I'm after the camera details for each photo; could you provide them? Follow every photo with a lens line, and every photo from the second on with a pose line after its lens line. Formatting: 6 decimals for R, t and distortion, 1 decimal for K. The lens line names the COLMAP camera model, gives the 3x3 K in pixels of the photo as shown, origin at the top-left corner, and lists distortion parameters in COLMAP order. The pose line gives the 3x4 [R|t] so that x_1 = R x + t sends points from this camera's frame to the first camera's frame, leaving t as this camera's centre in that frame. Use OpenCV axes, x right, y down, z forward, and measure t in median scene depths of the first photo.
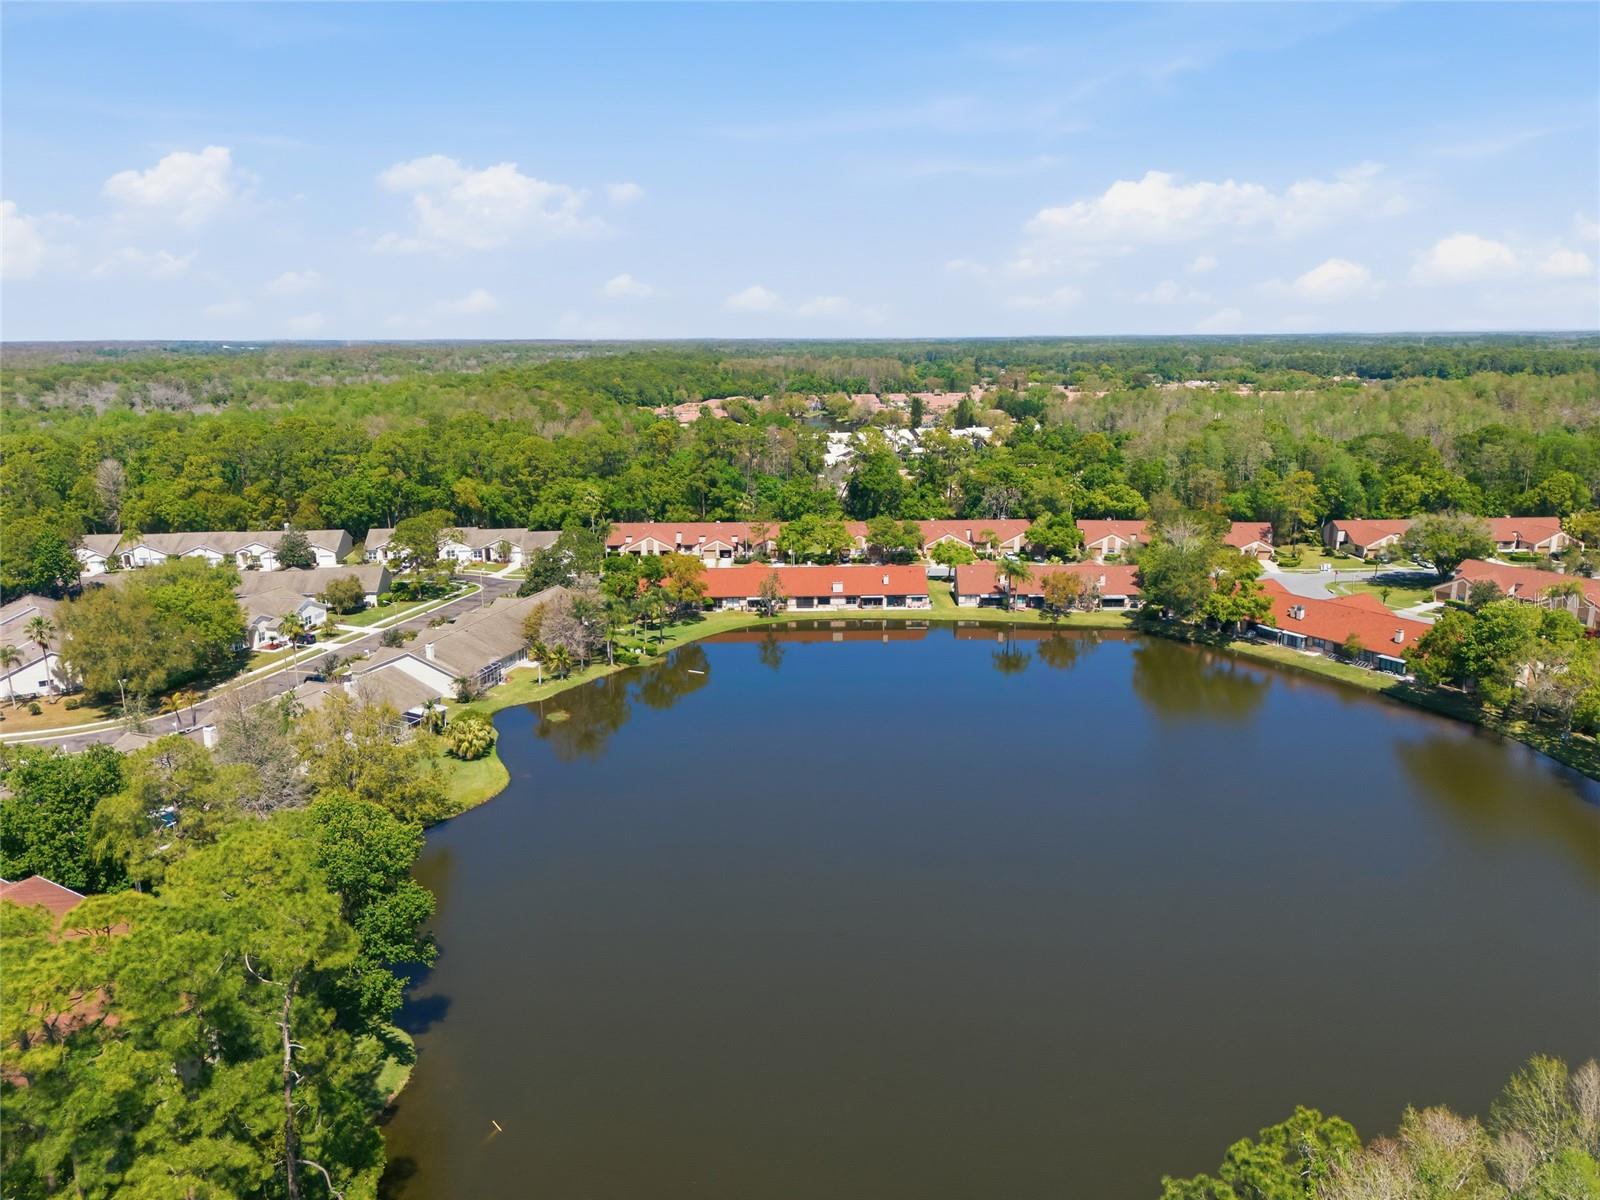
lens RADIAL K [[1177.3, 0, 800.0], [0, 1177.3, 600.0], [0, 0, 1]] dist [0.006161, 0.001133]
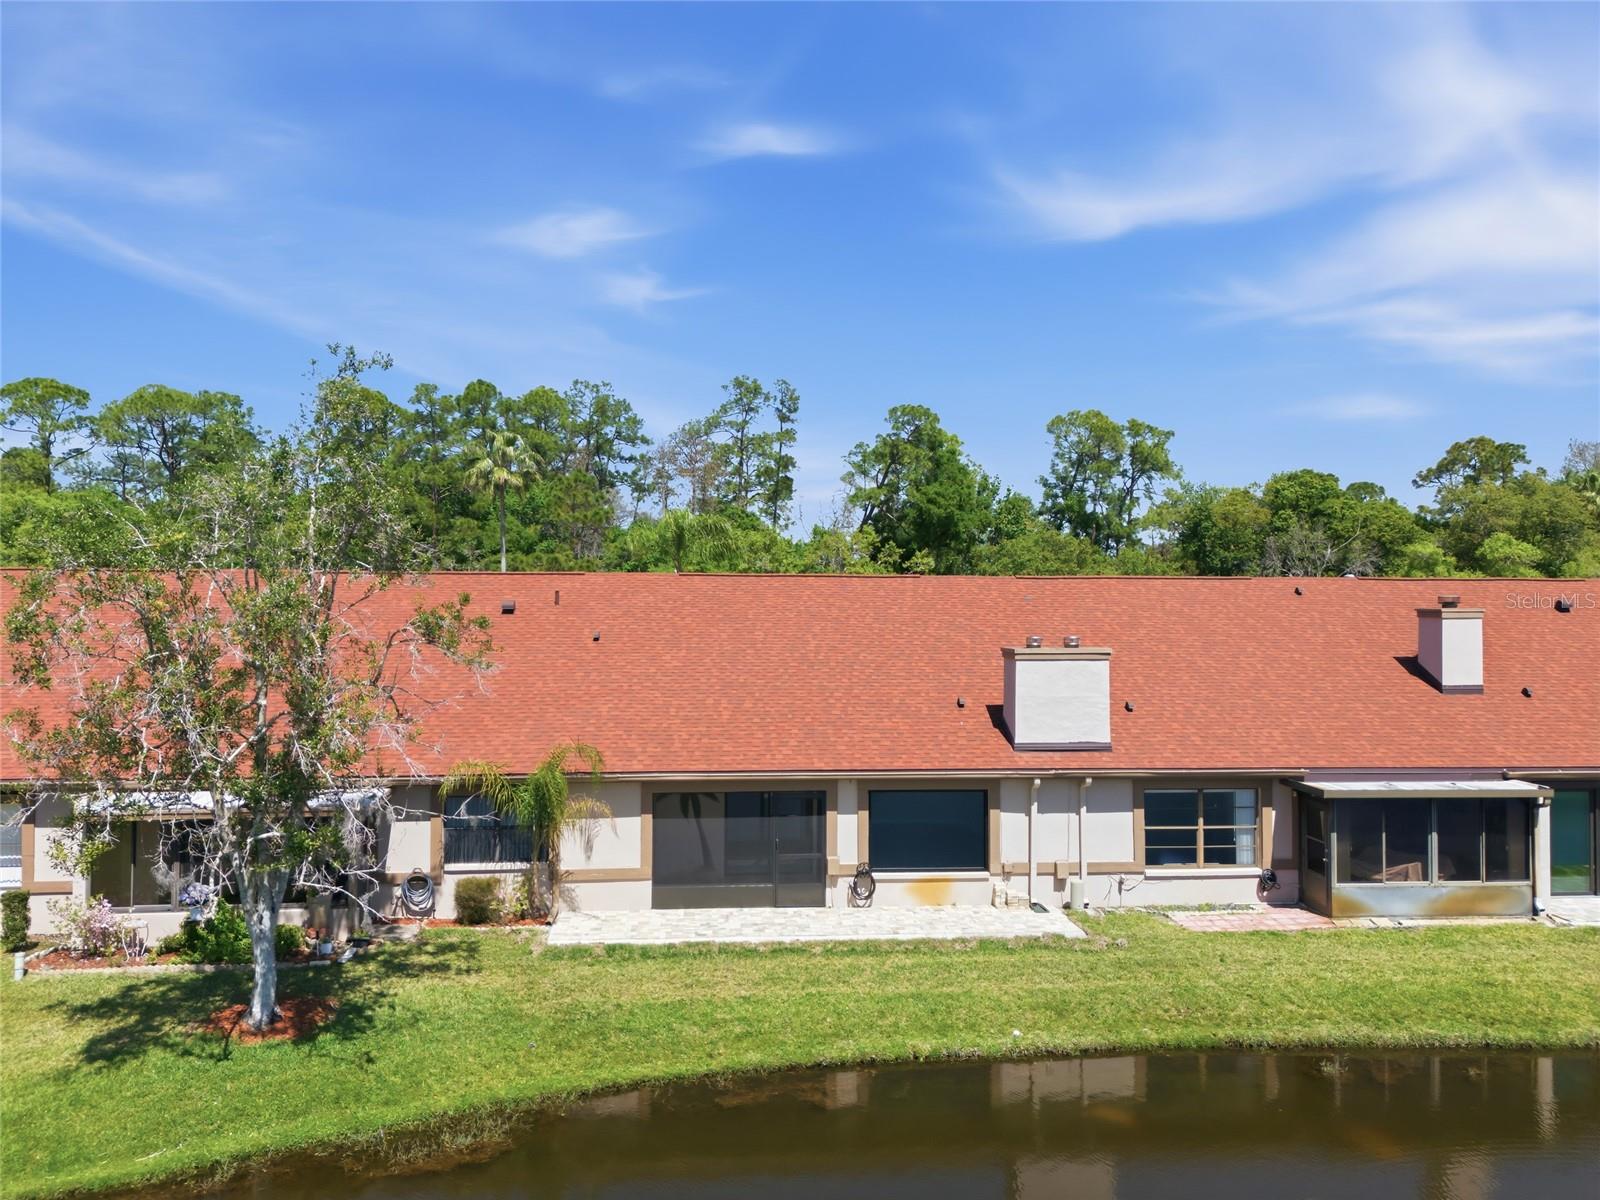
lens RADIAL K [[1177.3, 0, 800.0], [0, 1177.3, 600.0], [0, 0, 1]] dist [0.006161, 0.001133]
pose [[0.999963, 0.008122, -0.002869, 0.009414], [-0.008490, 0.985531, -0.169282, -0.001528], [0.001452, 0.169300, 0.985564, 0.899326]]
